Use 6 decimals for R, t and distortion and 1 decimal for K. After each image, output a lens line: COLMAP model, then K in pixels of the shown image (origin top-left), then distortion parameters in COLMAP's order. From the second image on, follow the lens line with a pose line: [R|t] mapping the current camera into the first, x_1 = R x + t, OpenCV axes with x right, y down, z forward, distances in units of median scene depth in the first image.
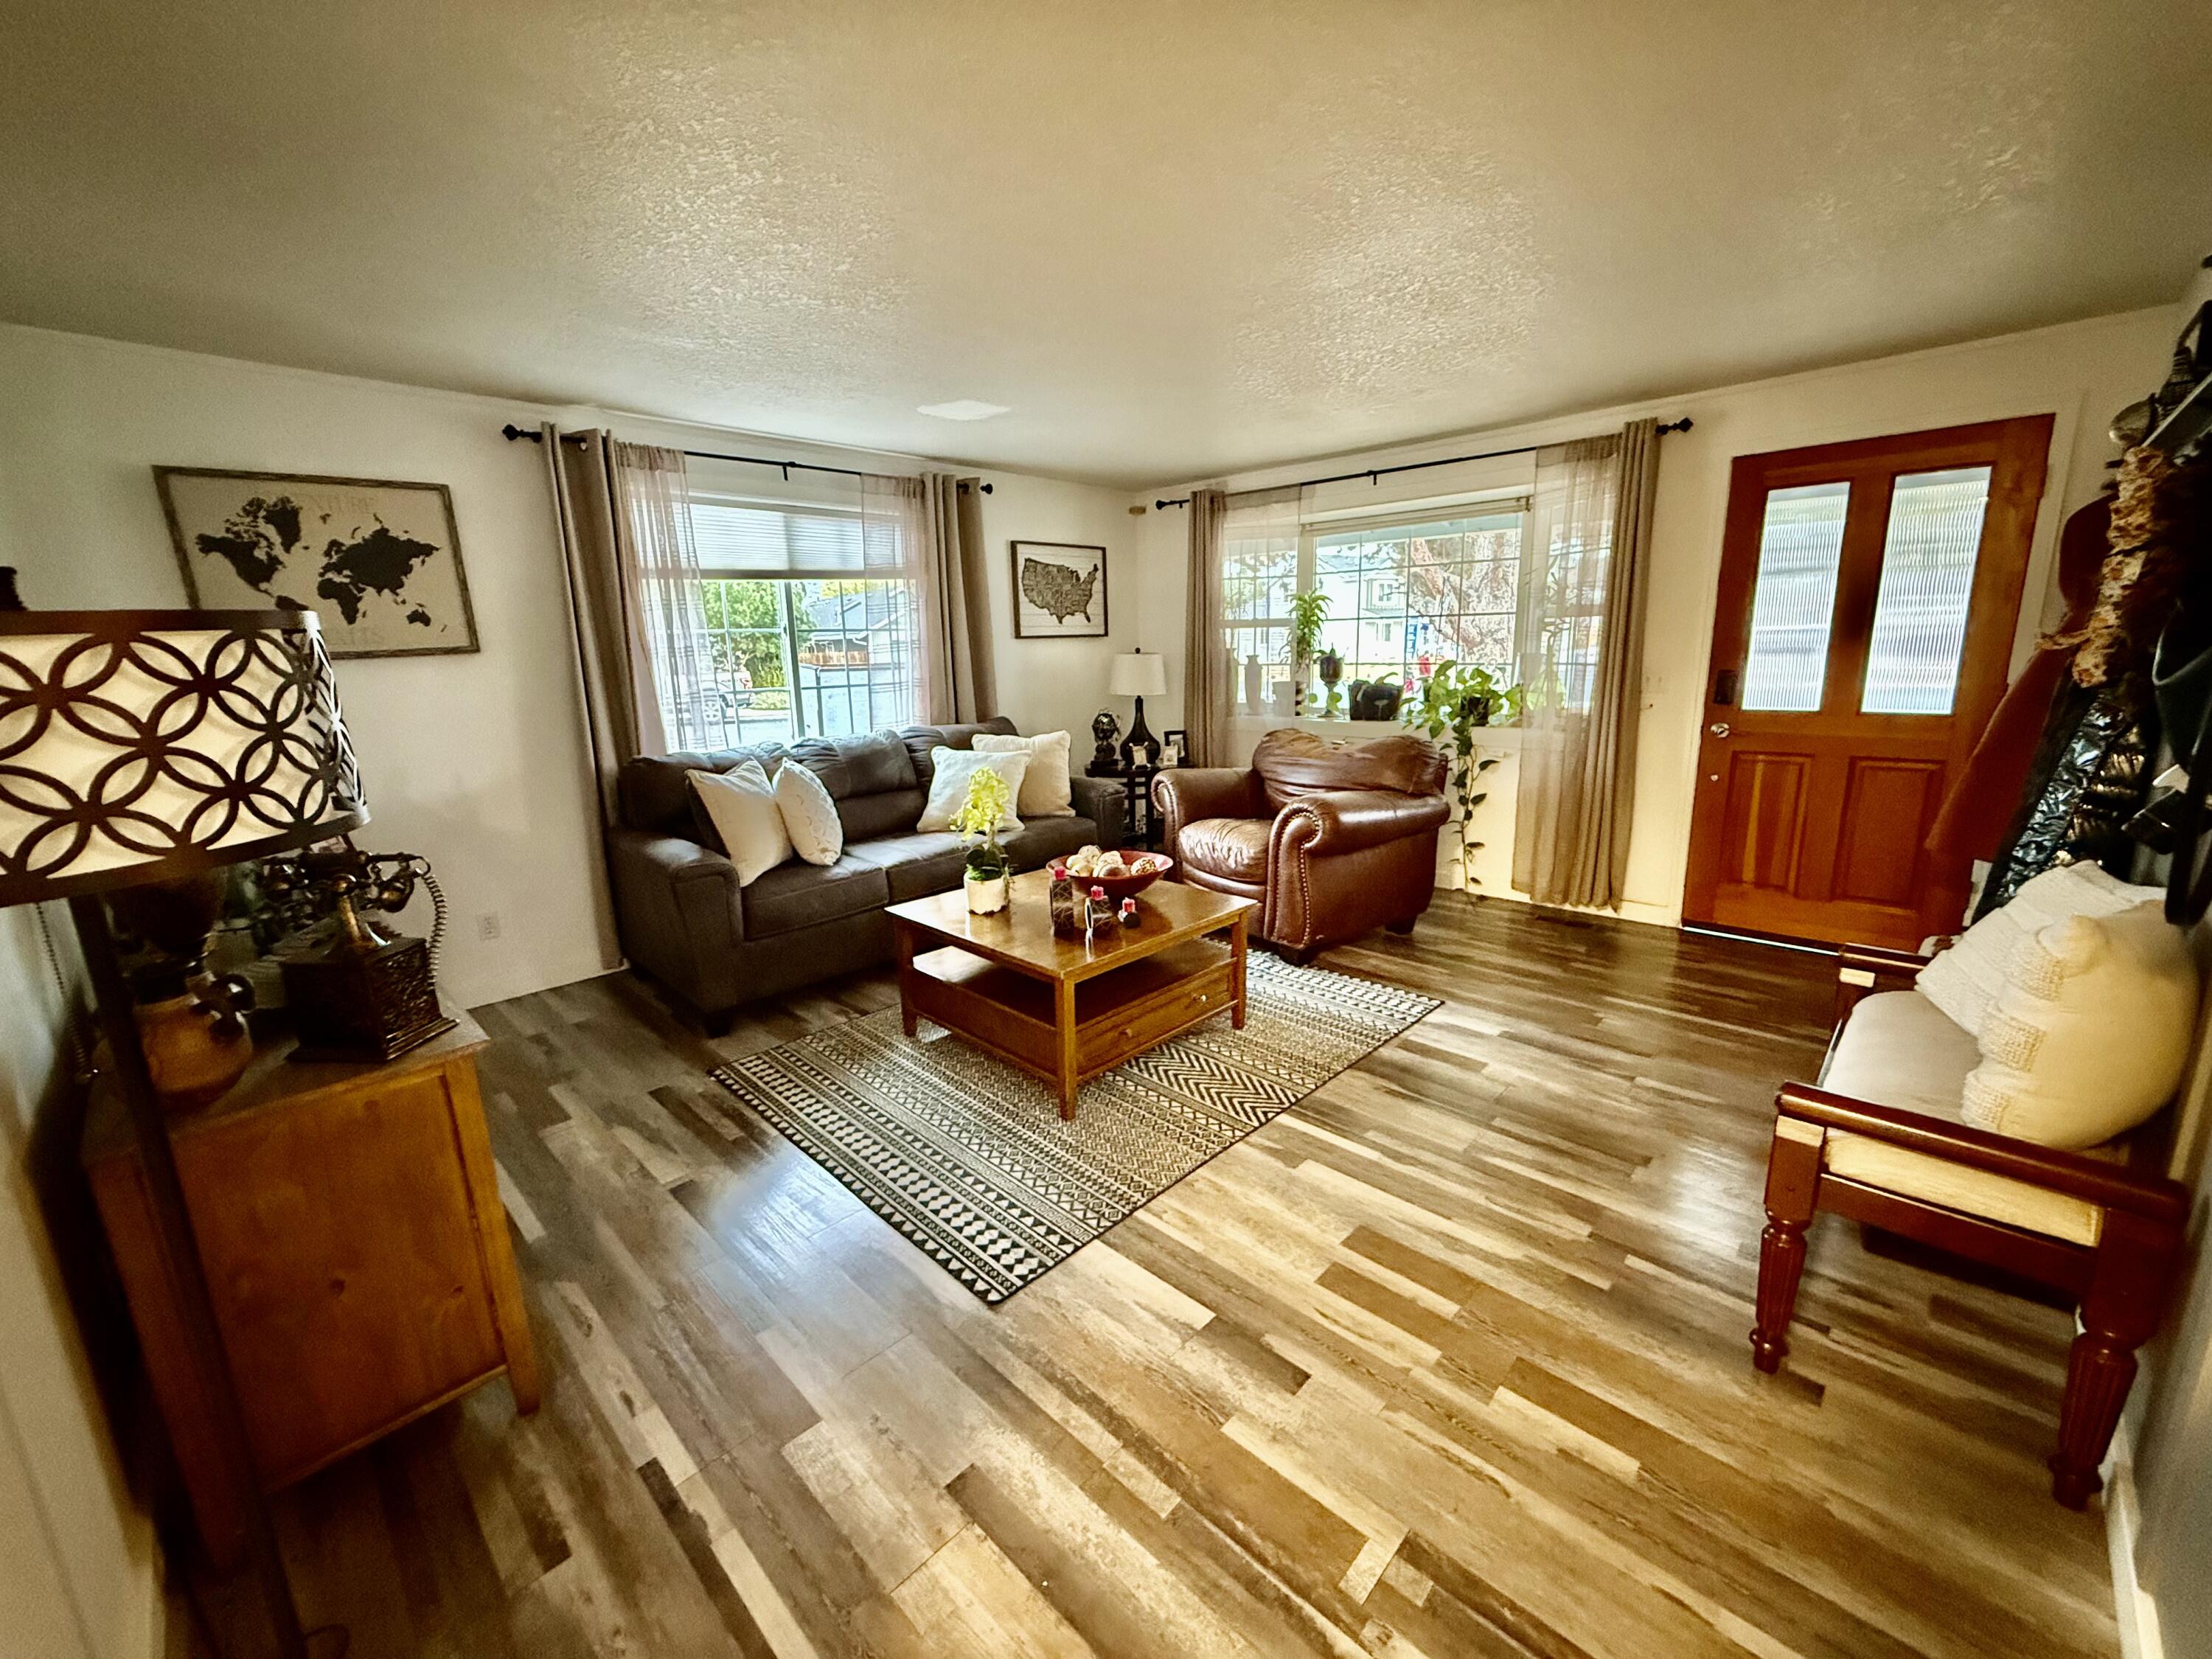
lens RADIAL K [[885.4, 0, 1106.0], [0, 885.4, 829.5], [0, 0, 1]] dist [0.000362, 0.000230]
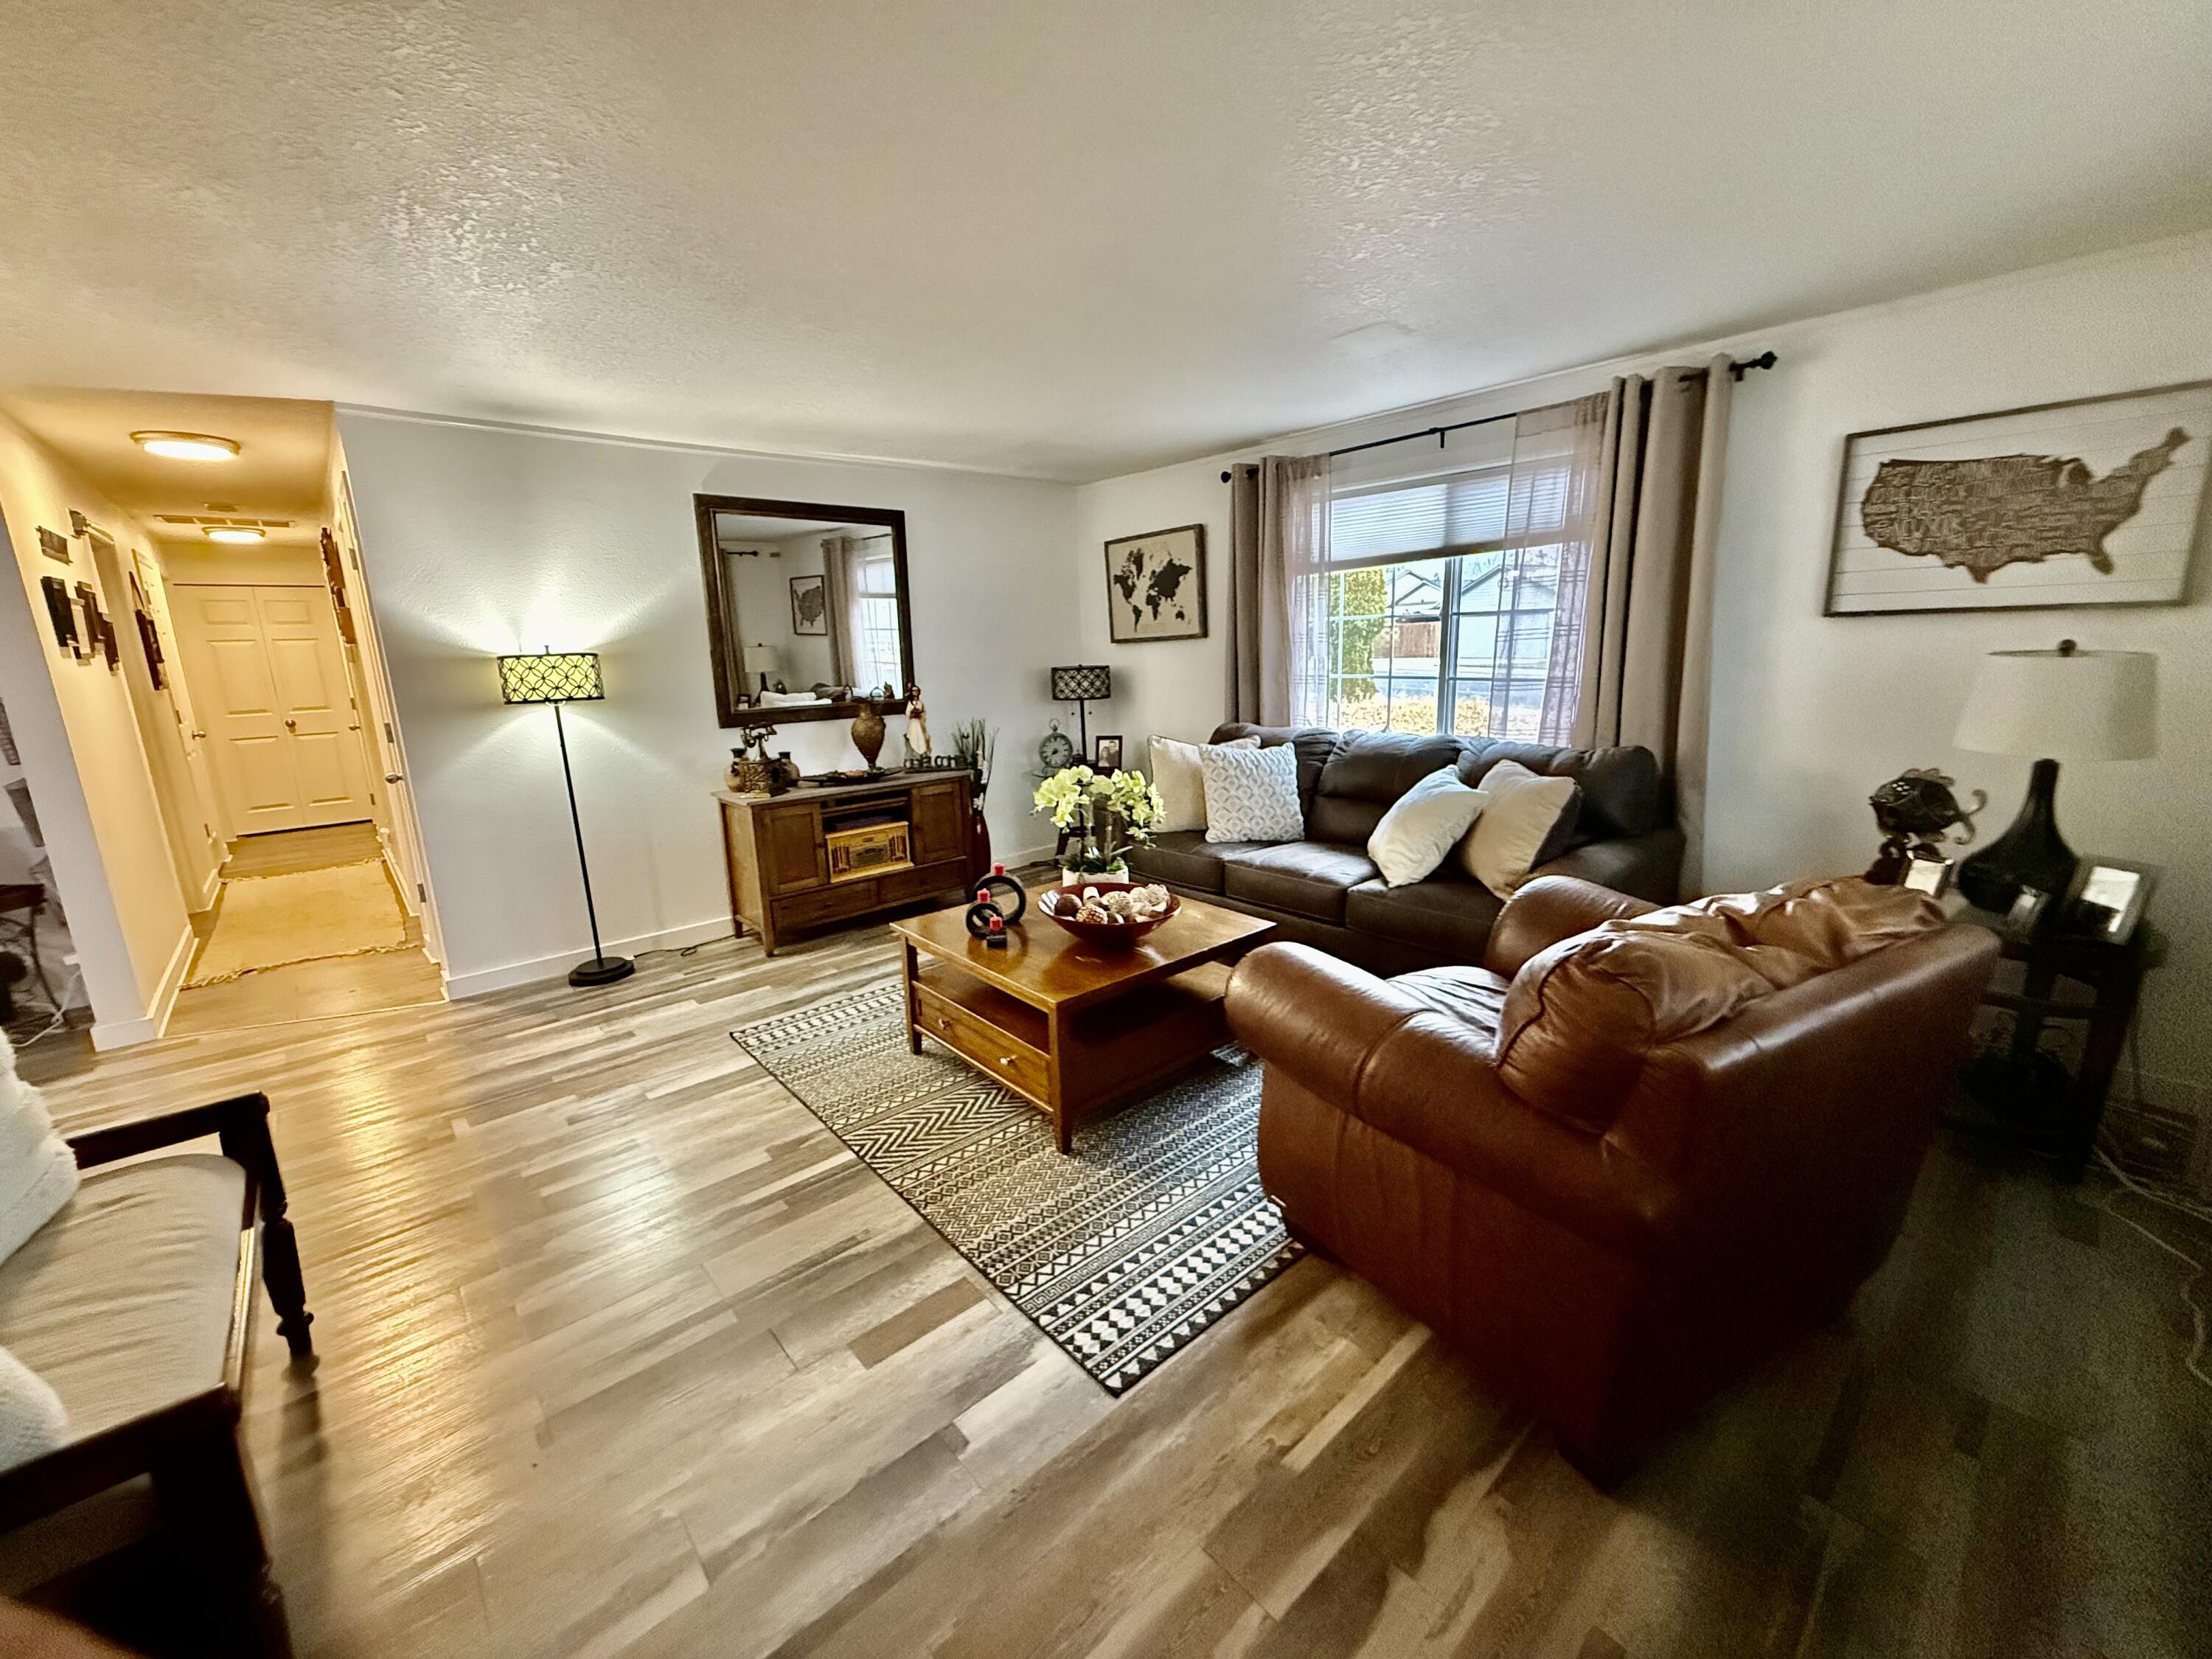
lens RADIAL K [[893.6, 0, 1084.5], [0, 893.6, 829.4], [0, 0, 1]] dist [-0.001540, -0.000097]
pose [[-0.093819, 0.232960, -0.967950, 0.922188], [-0.177263, 0.952795, 0.246494, -0.264625], [0.979682, 0.194707, -0.048095, 1.097727]]
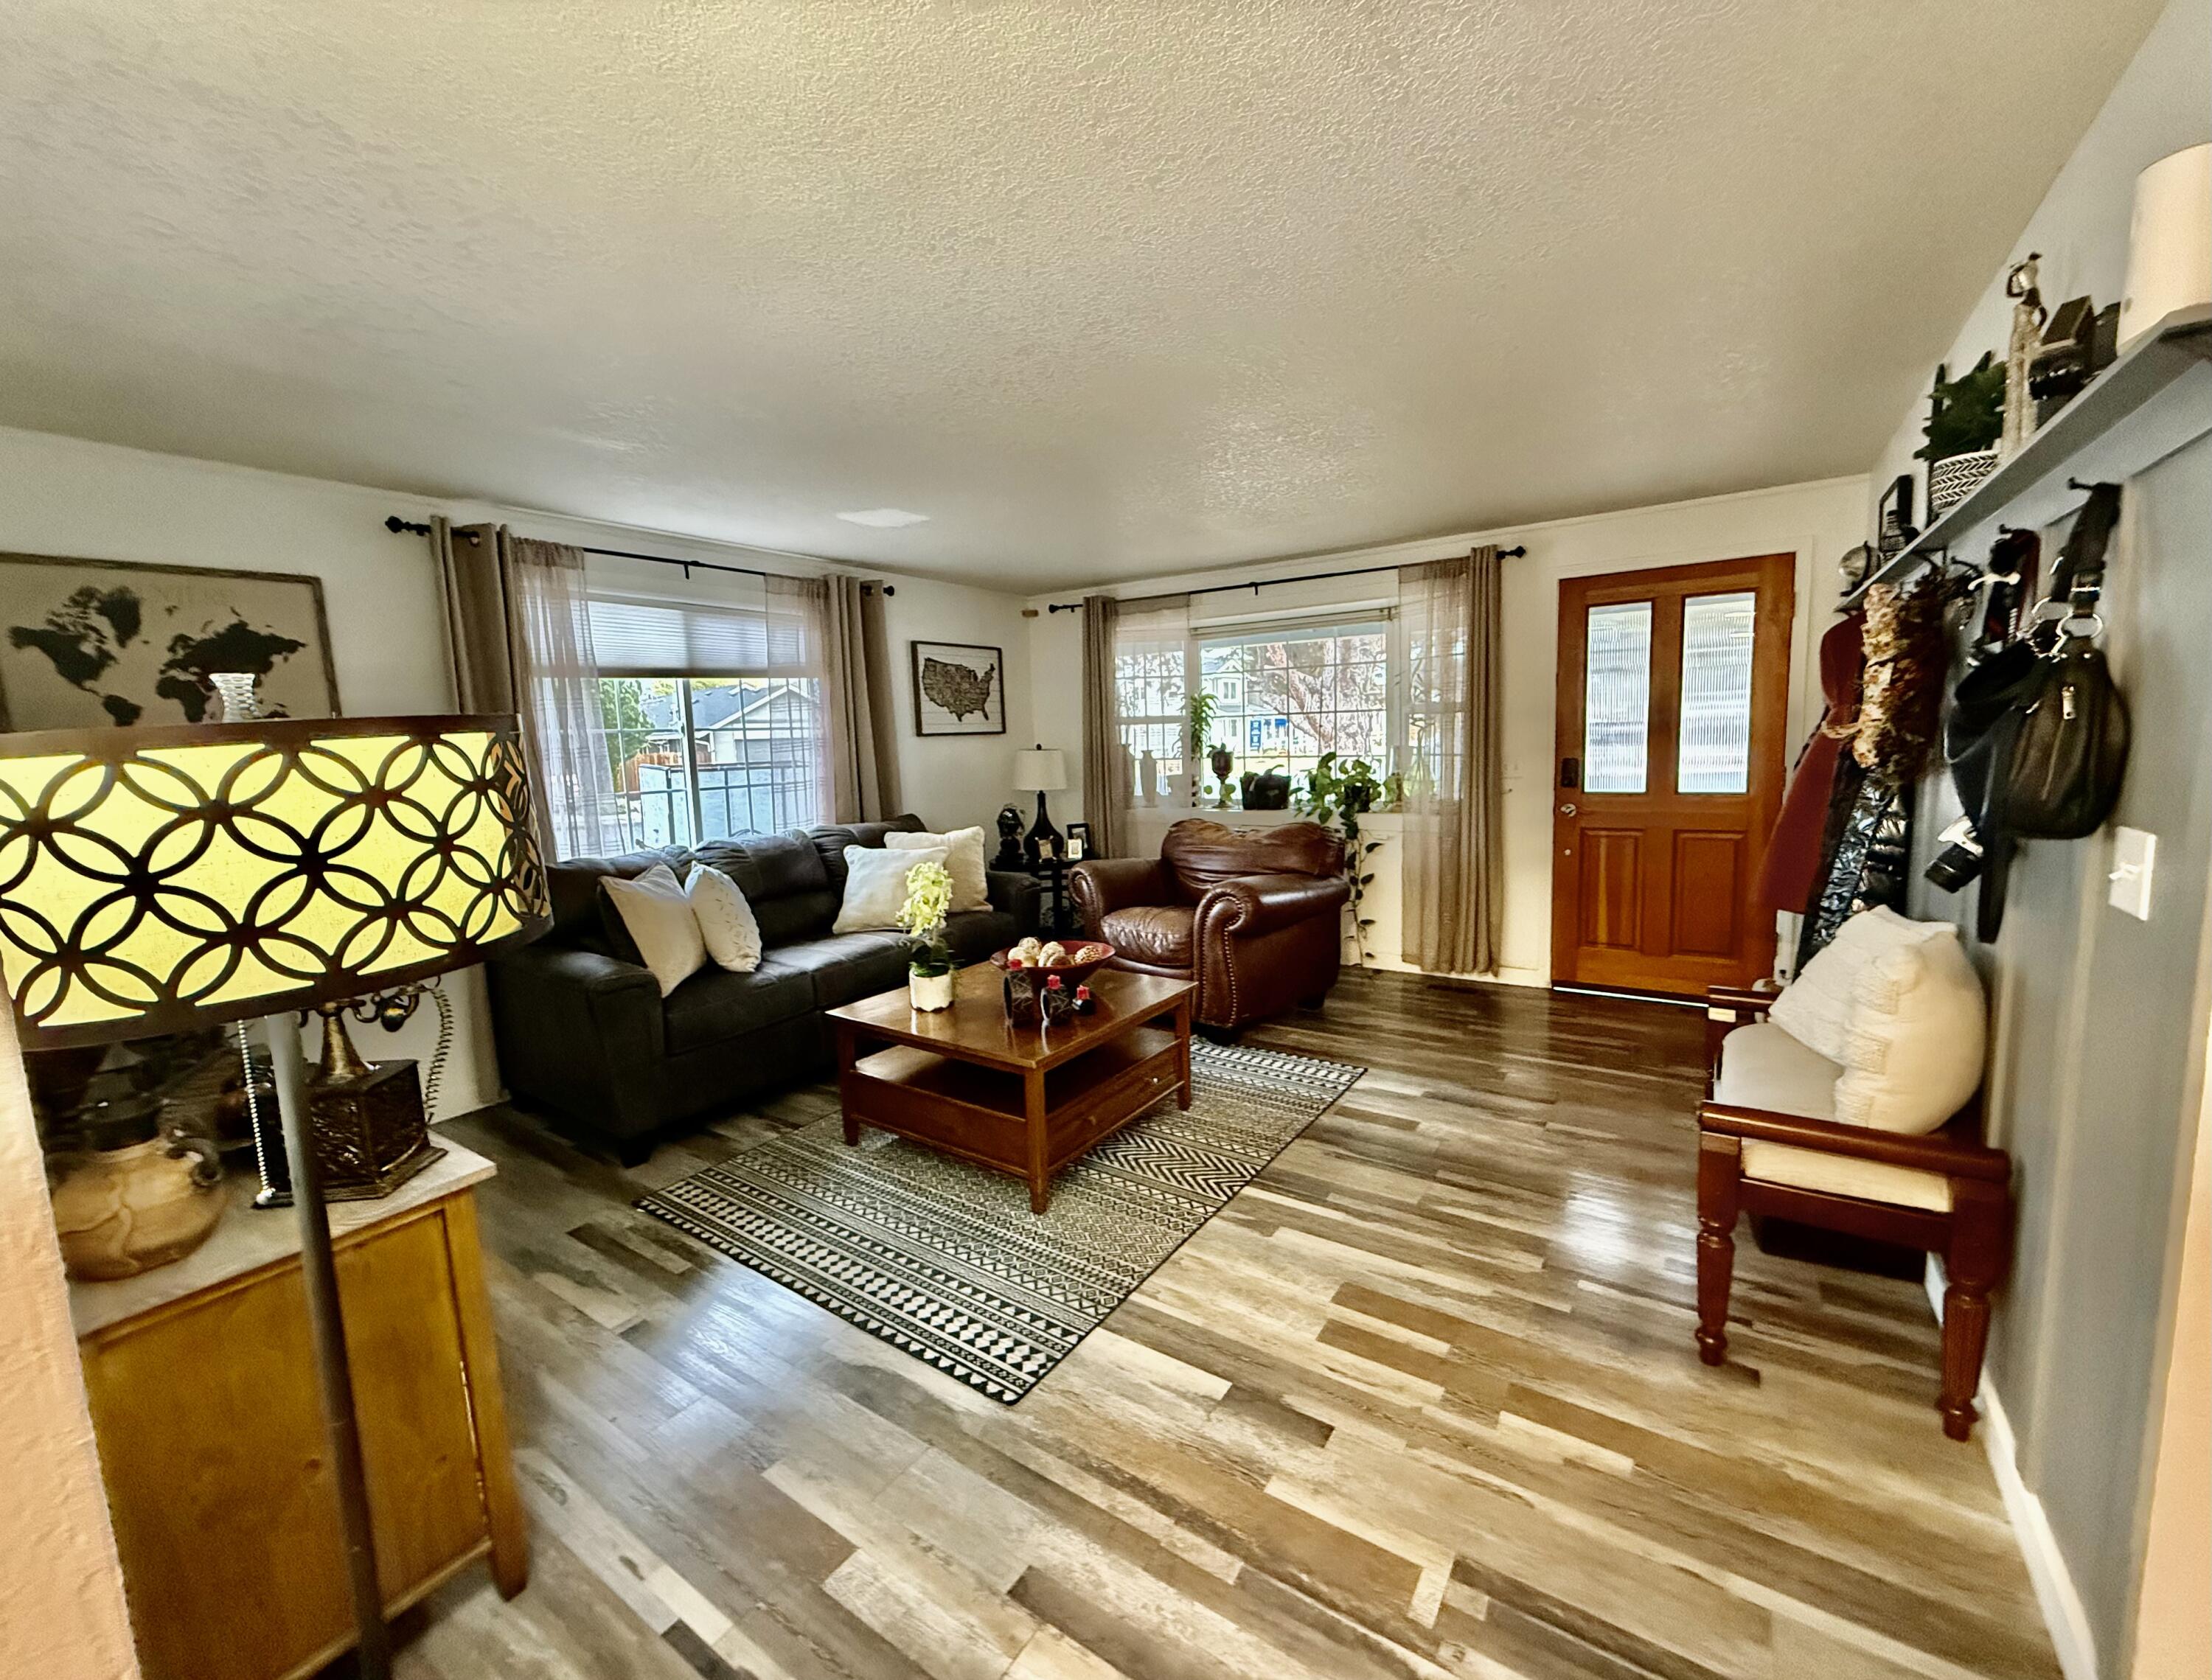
lens RADIAL K [[896.7, 0, 1120.3], [0, 896.7, 839.5], [0, 0, 1]] dist [0.000541, -0.000074]
pose [[0.983663, -0.028374, 0.177767, -0.108637], [0.045383, 0.994691, -0.092362, 0.007386], [-0.174203, 0.098920, 0.979729, -0.036283]]
